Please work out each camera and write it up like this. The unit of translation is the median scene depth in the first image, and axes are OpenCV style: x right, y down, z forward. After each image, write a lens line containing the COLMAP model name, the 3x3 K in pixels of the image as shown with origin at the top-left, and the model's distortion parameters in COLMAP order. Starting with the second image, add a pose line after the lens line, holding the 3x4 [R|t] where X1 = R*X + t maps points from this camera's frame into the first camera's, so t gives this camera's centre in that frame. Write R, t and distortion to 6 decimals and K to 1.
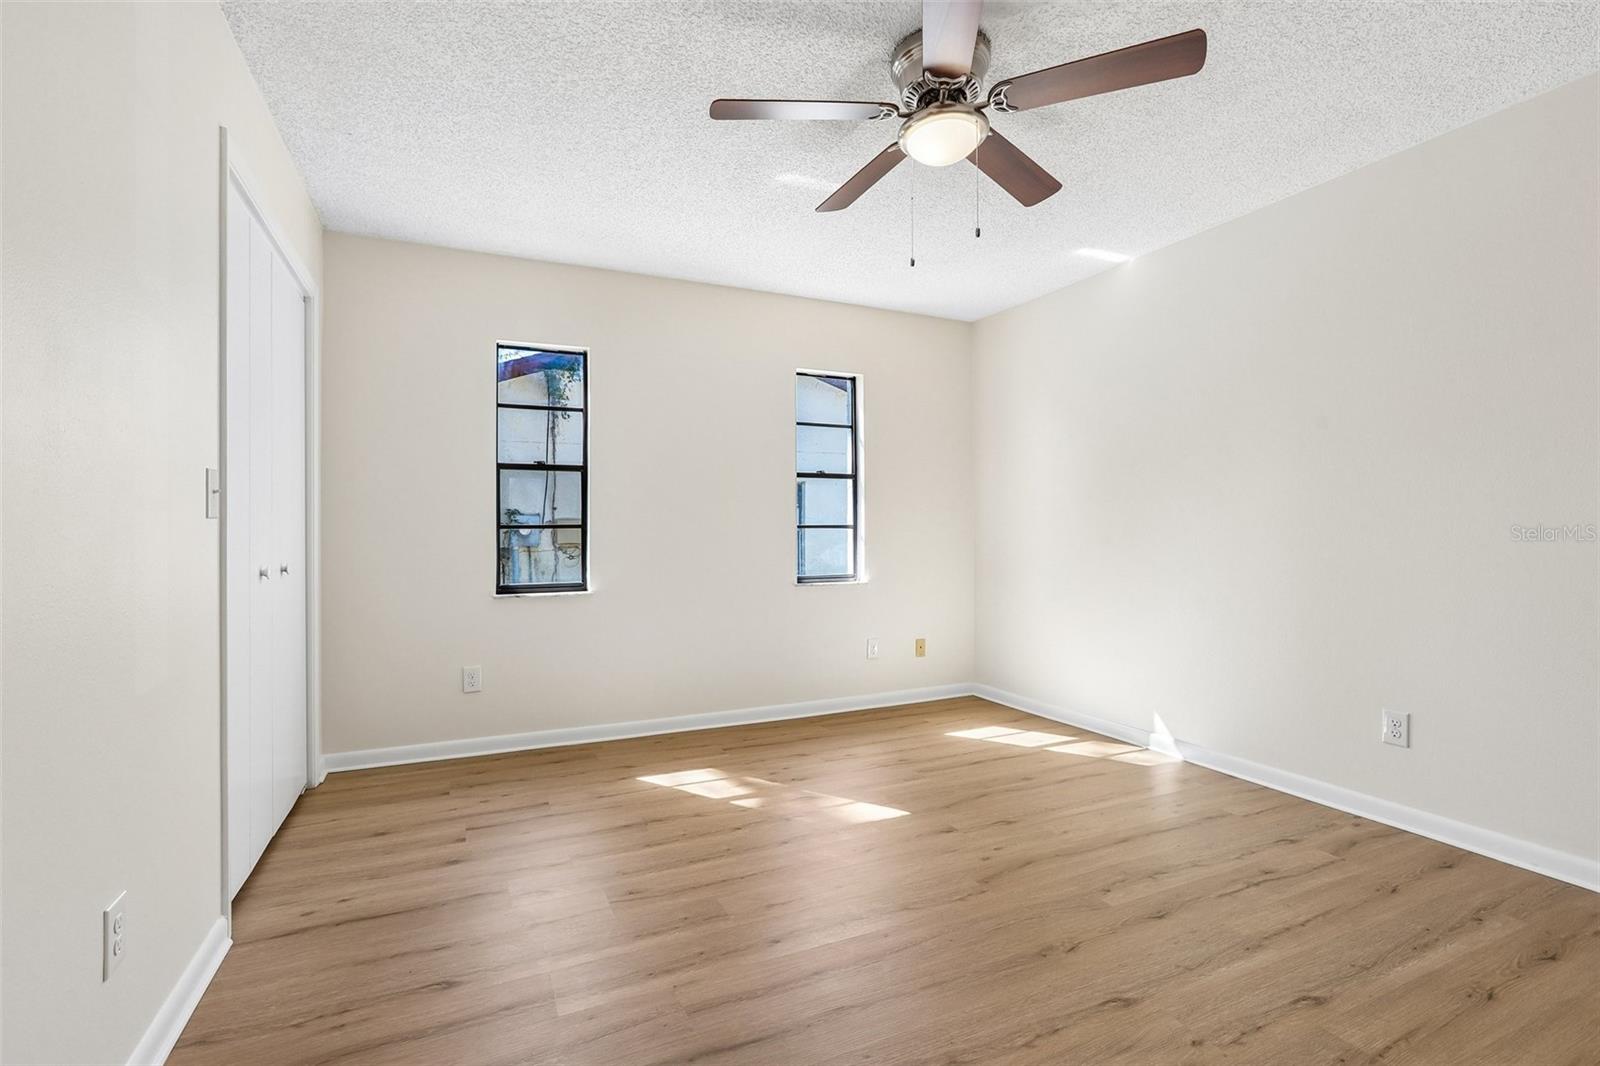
lens RADIAL K [[740.1, 0, 792.8], [0, 740.1, 523.1], [0, 0, 1]] dist [-0.031734, 0.013726]
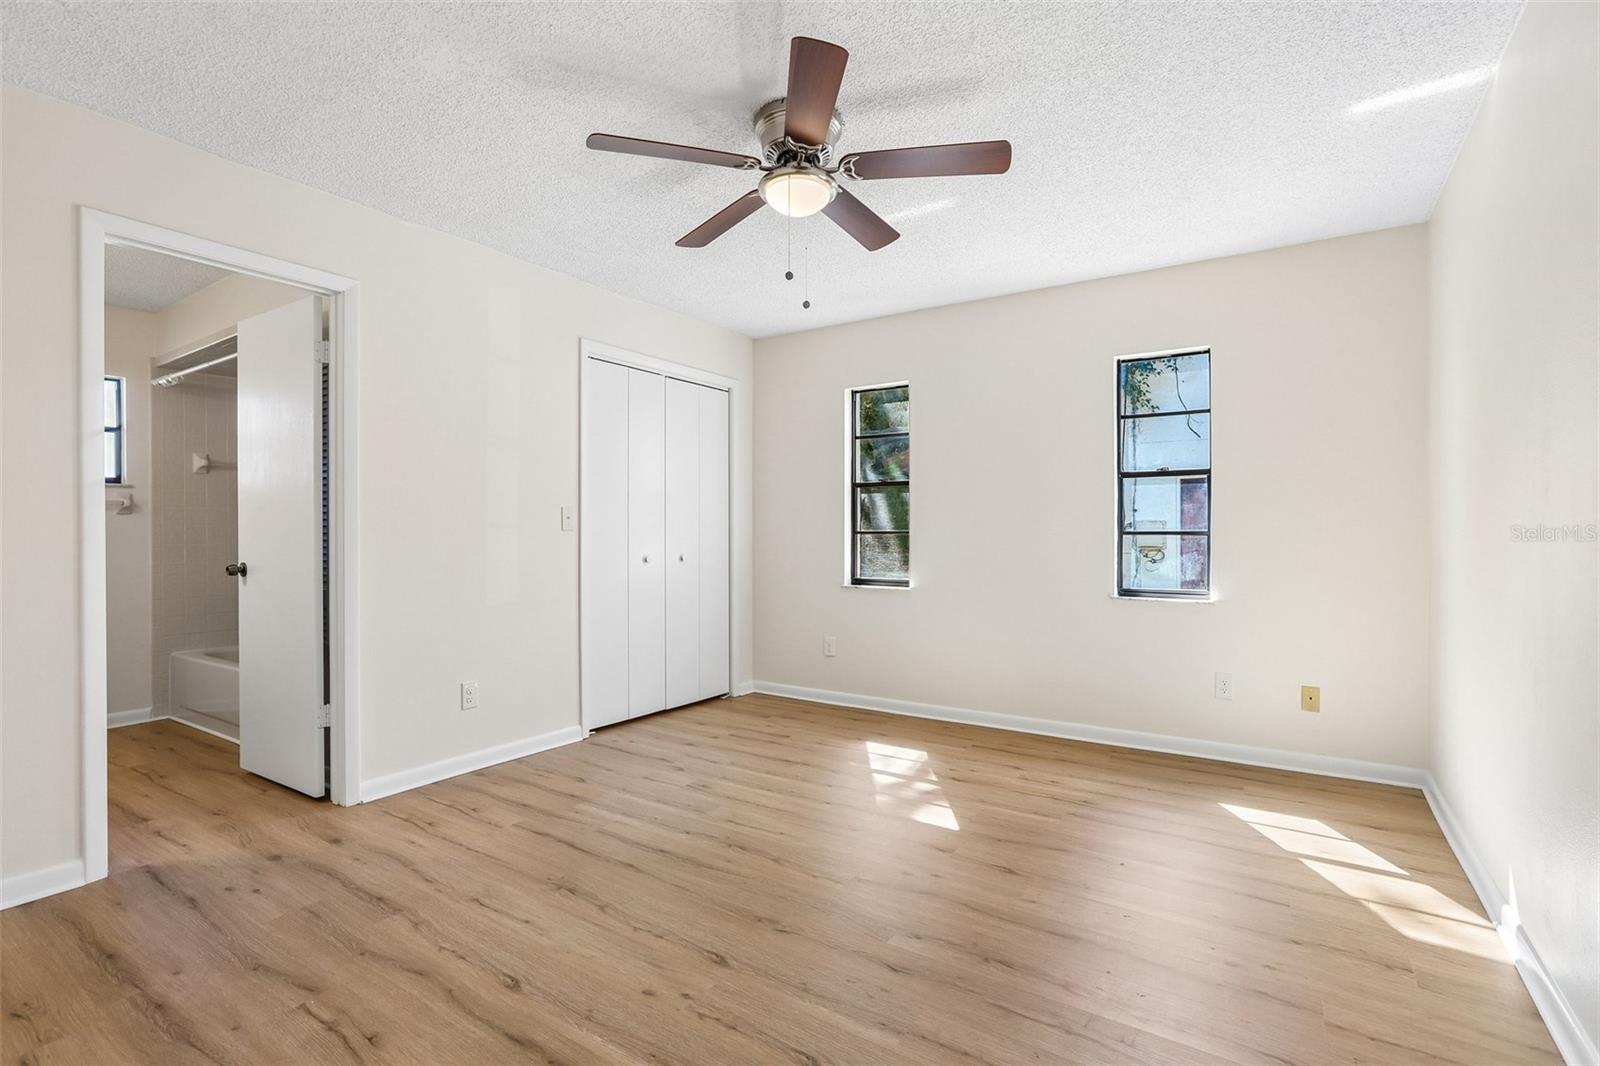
lens RADIAL K [[740.1, 0, 776.3], [0, 740.1, 533.0], [0, 0, 1]] dist [-0.031734, 0.013726]
pose [[0.503153, 0.003520, -0.864190, 0.719470], [0.009405, 0.999910, 0.009549, -0.010623], [0.864146, -0.012932, 0.503075, 0.245955]]
